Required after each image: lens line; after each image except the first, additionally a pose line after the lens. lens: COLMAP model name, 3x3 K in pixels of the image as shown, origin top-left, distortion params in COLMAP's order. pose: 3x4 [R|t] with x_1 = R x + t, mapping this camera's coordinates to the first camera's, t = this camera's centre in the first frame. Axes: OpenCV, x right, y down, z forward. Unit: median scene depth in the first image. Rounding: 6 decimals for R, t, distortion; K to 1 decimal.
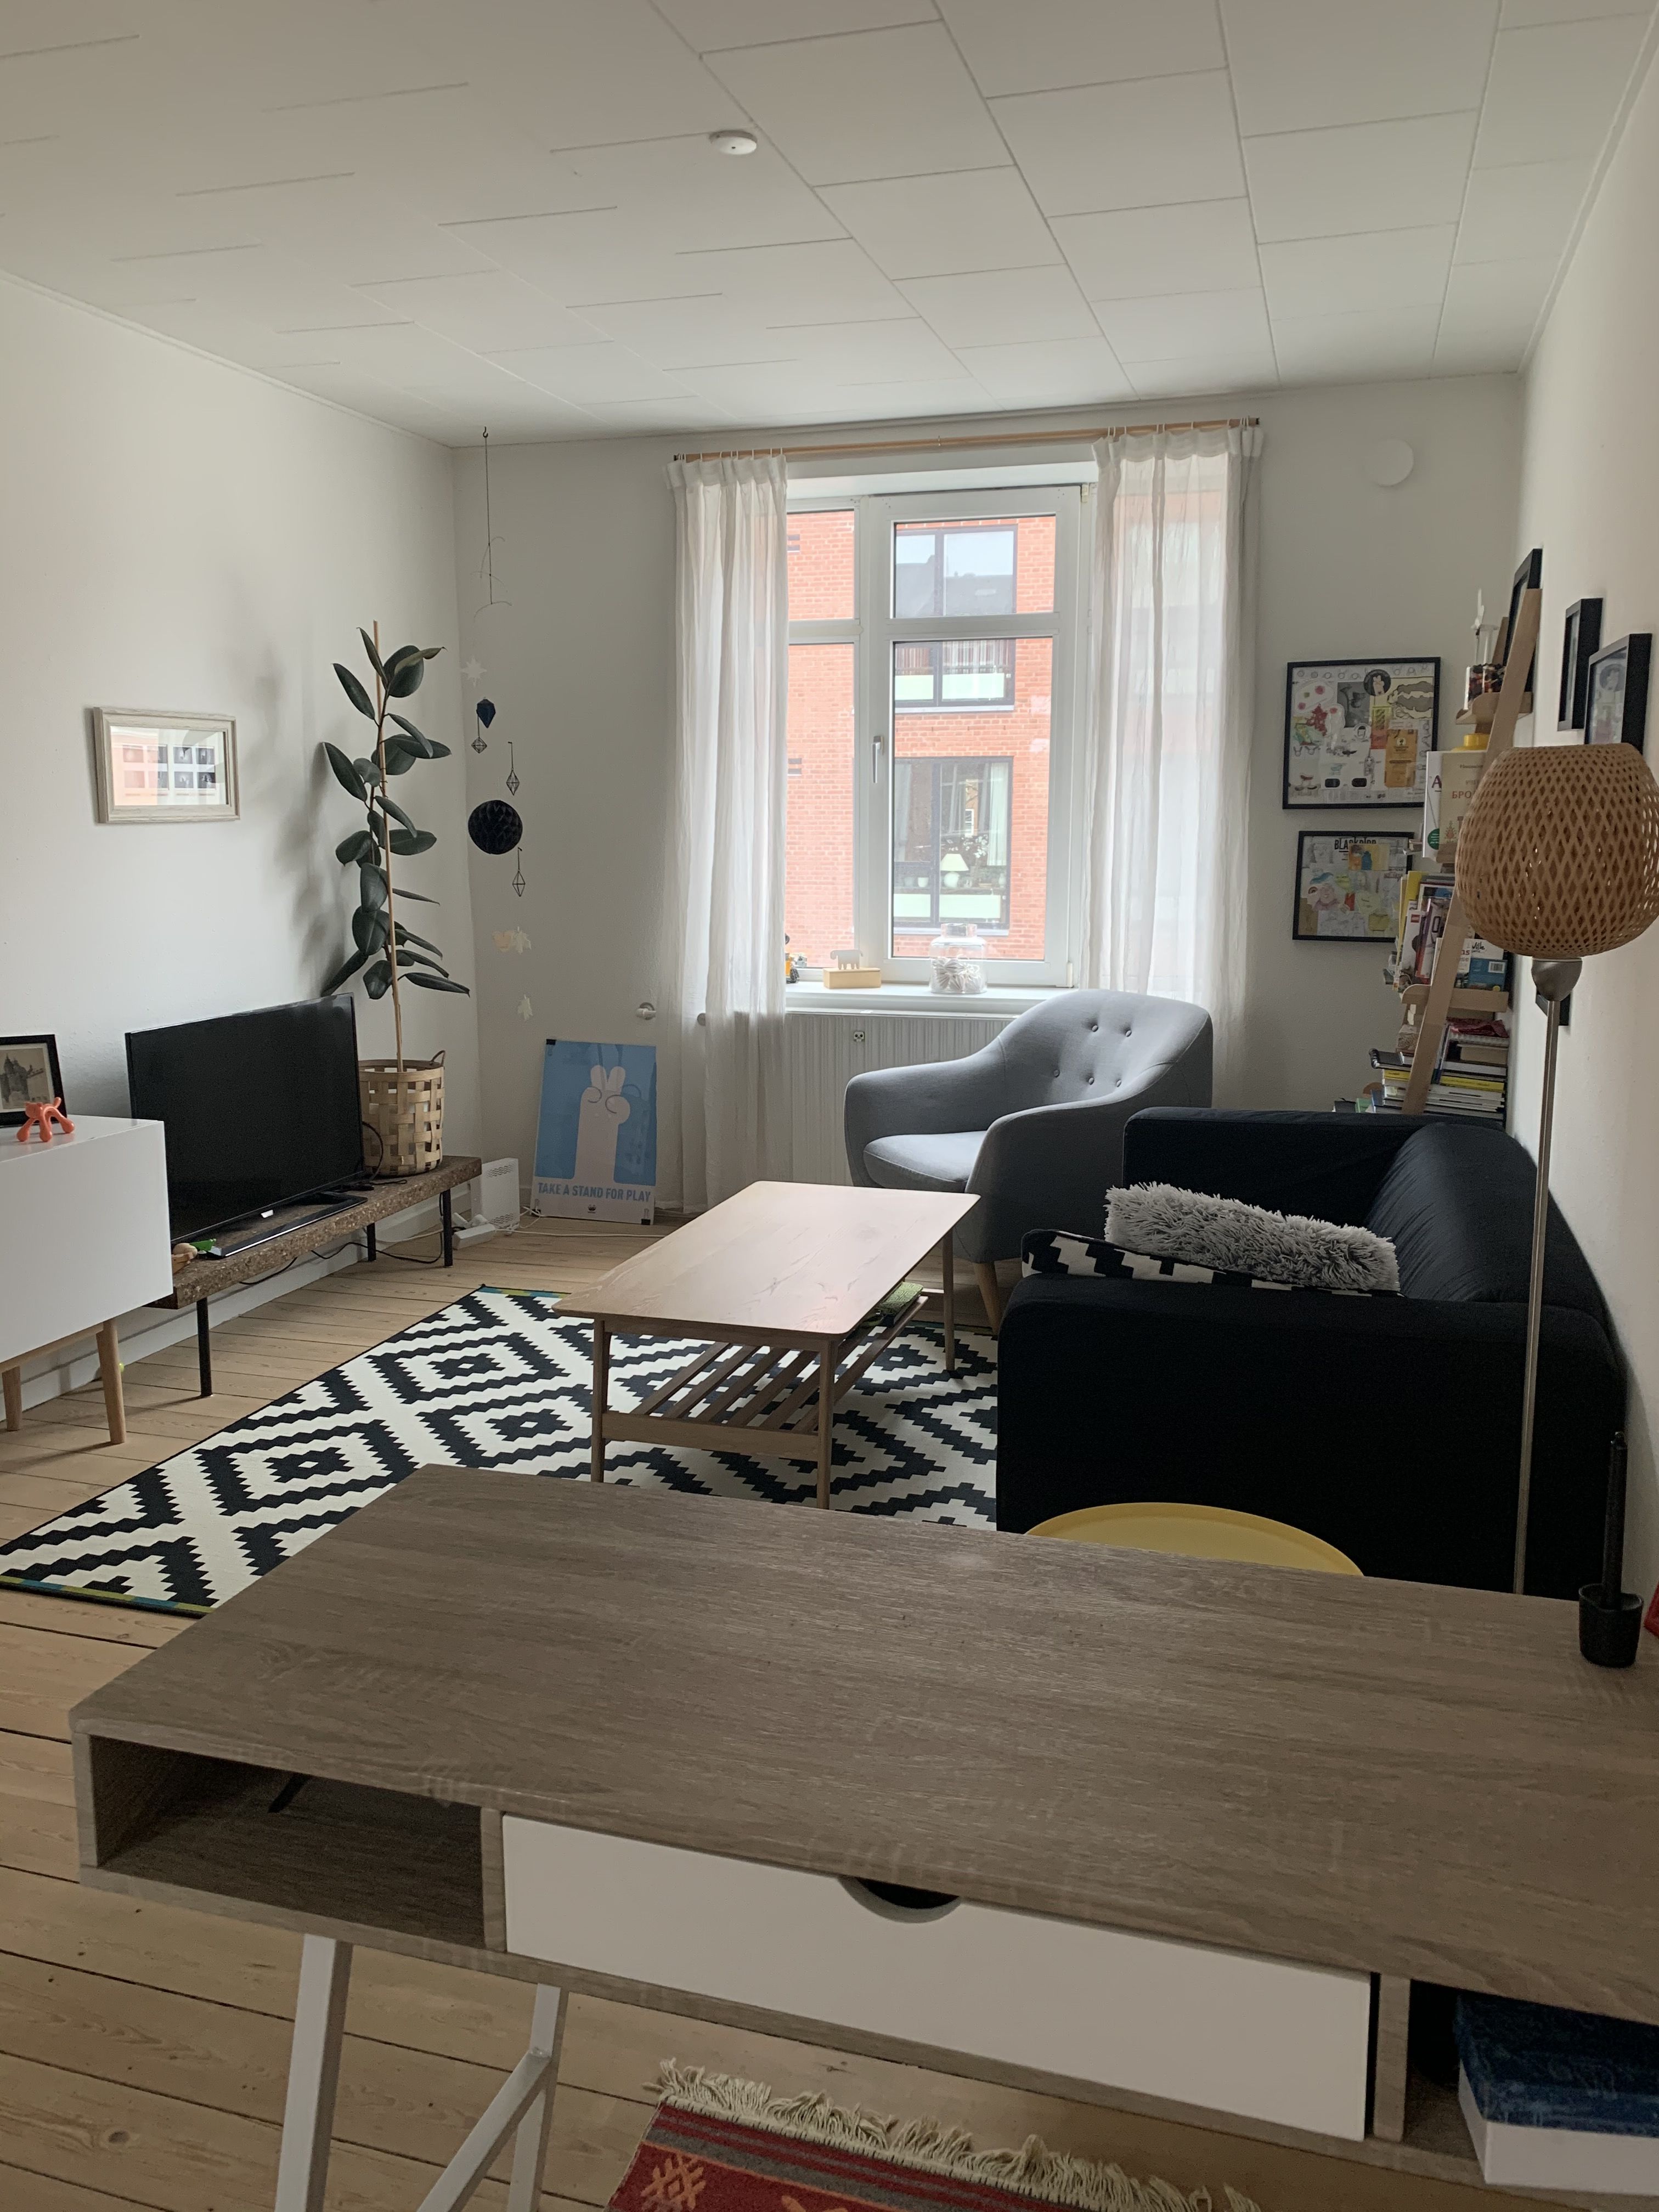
lens RADIAL K [[1708.8, 0, 834.0], [0, 1708.8, 1107.5], [0, 0, 1]] dist [0.047701, -0.038008]
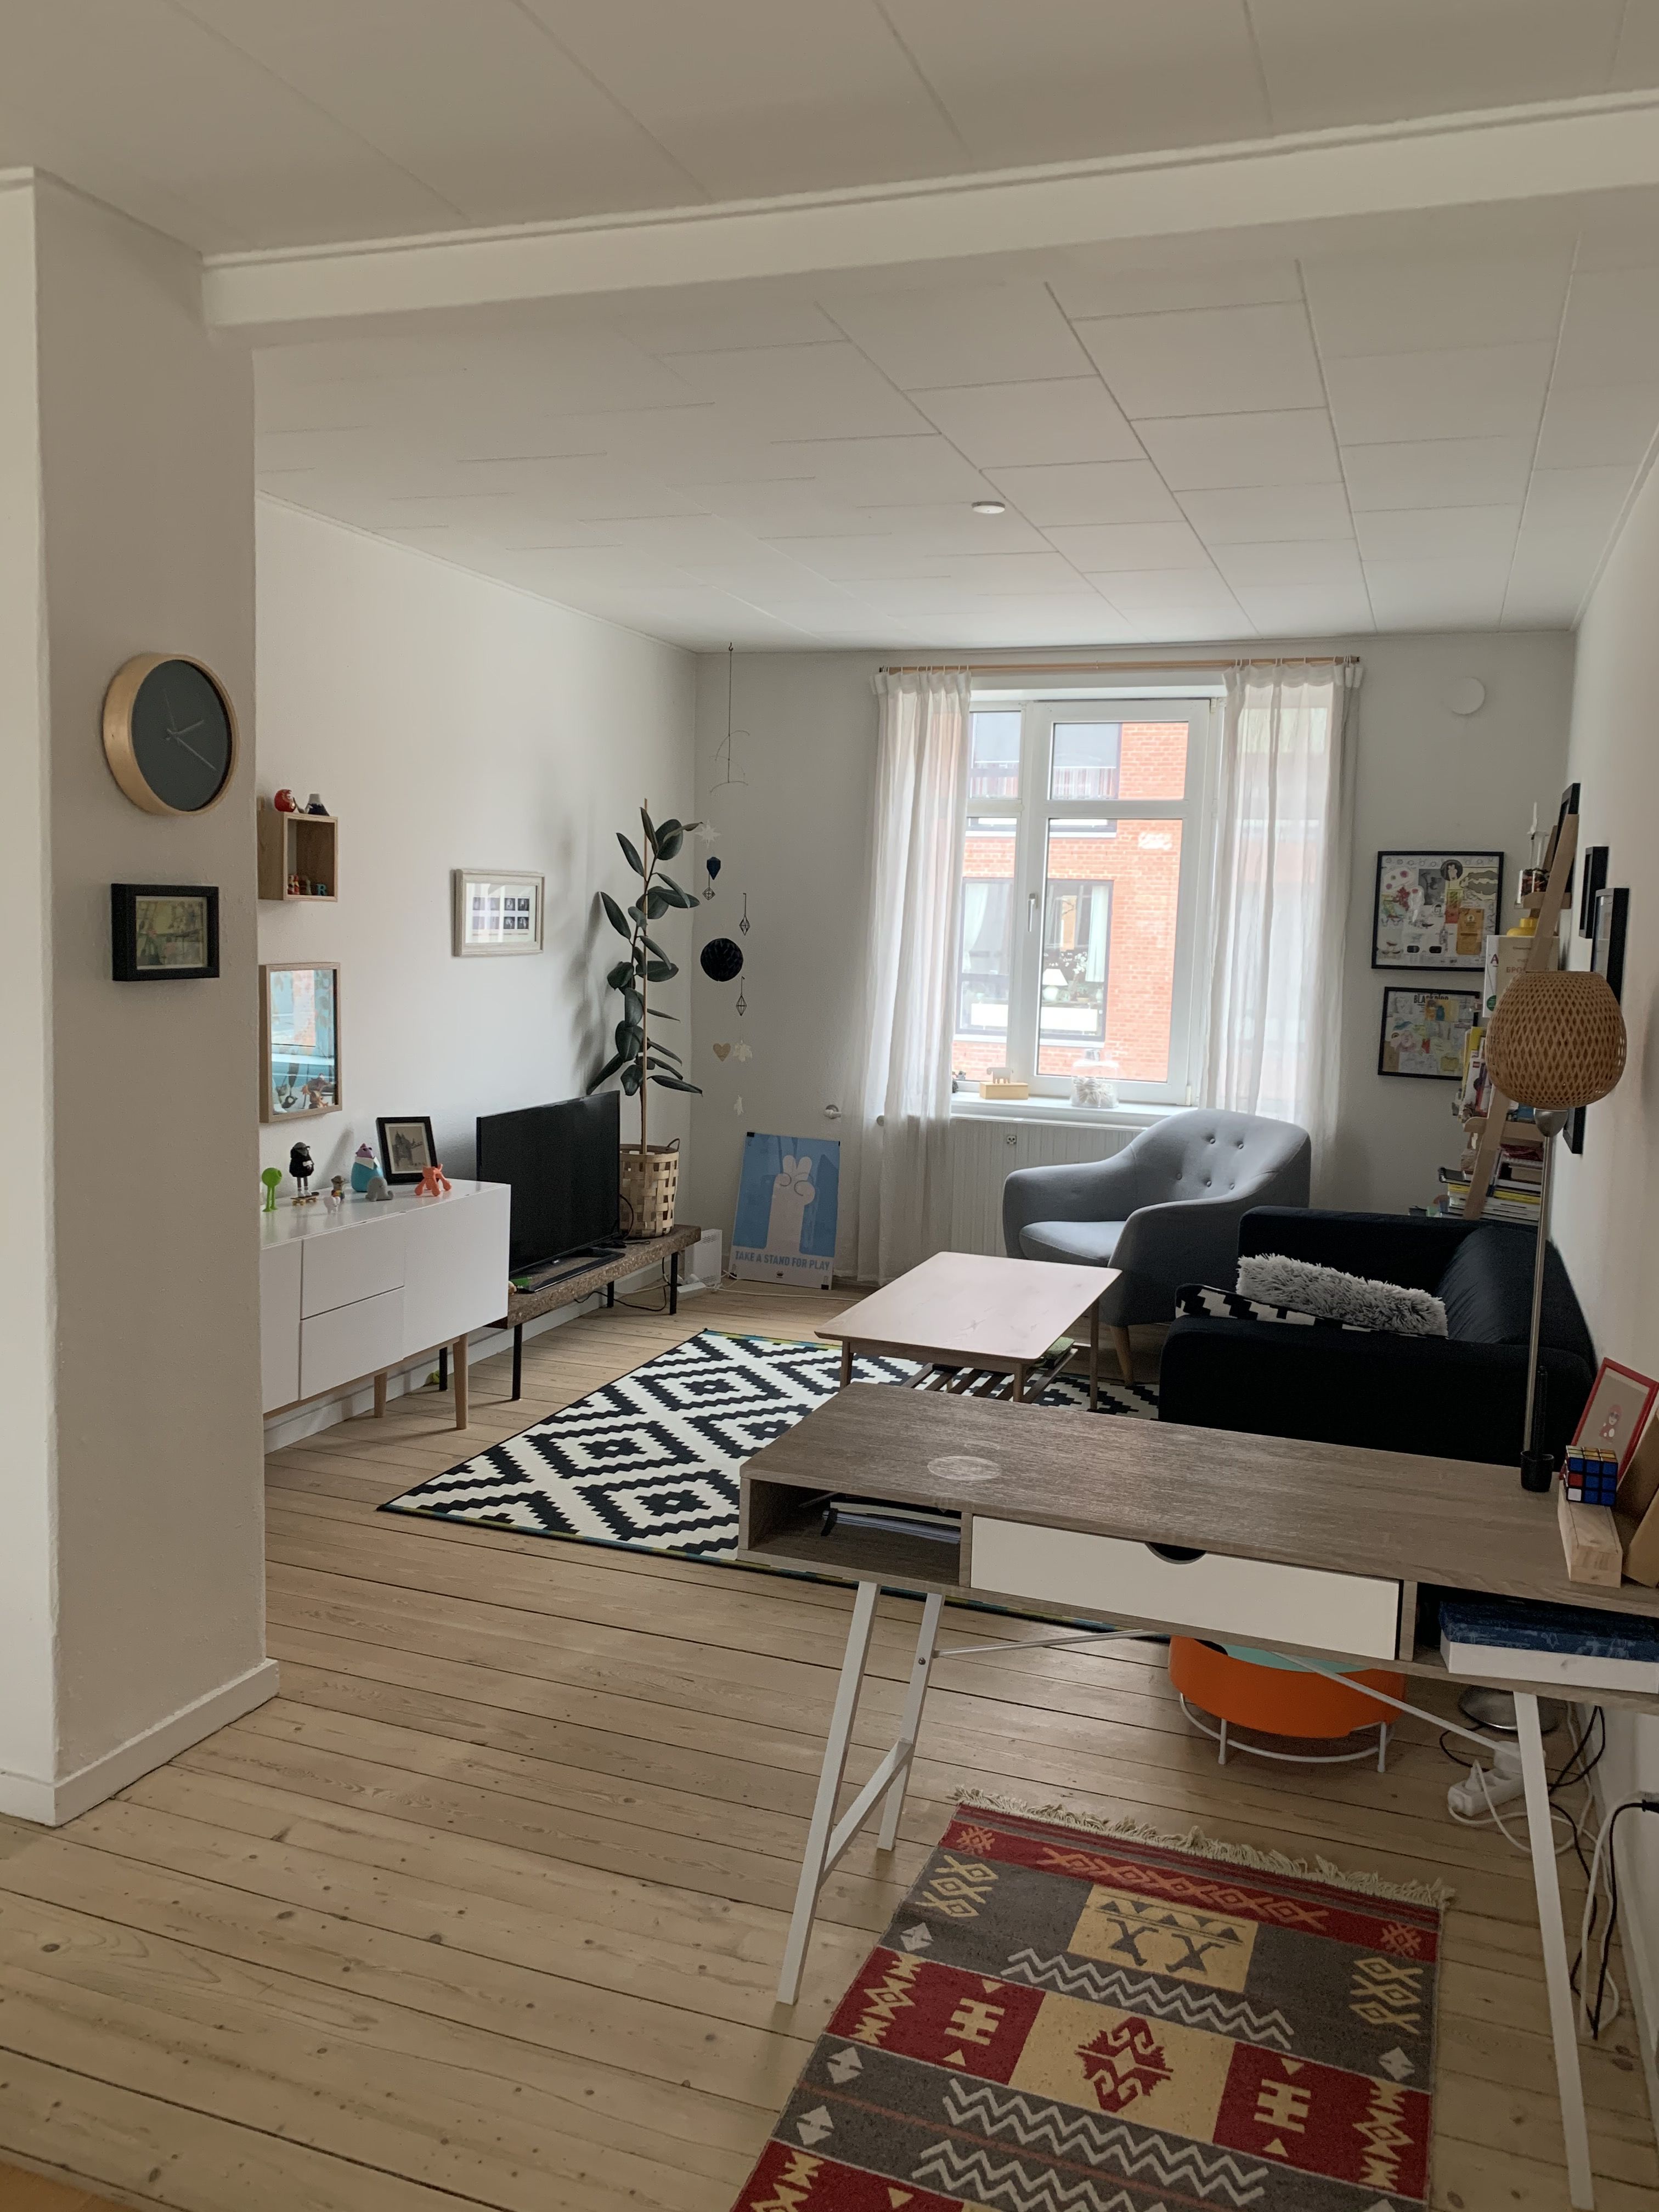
lens RADIAL K [[1708.8, 0, 830.7], [0, 1708.8, 1107.5], [0, 0, 1]] dist [0.047701, -0.038008]
pose [[0.998148, 0.037448, -0.047945, -0.069203], [-0.040147, 0.997588, -0.056625, 0.011189], [0.045708, 0.058445, 0.997244, -0.263217]]
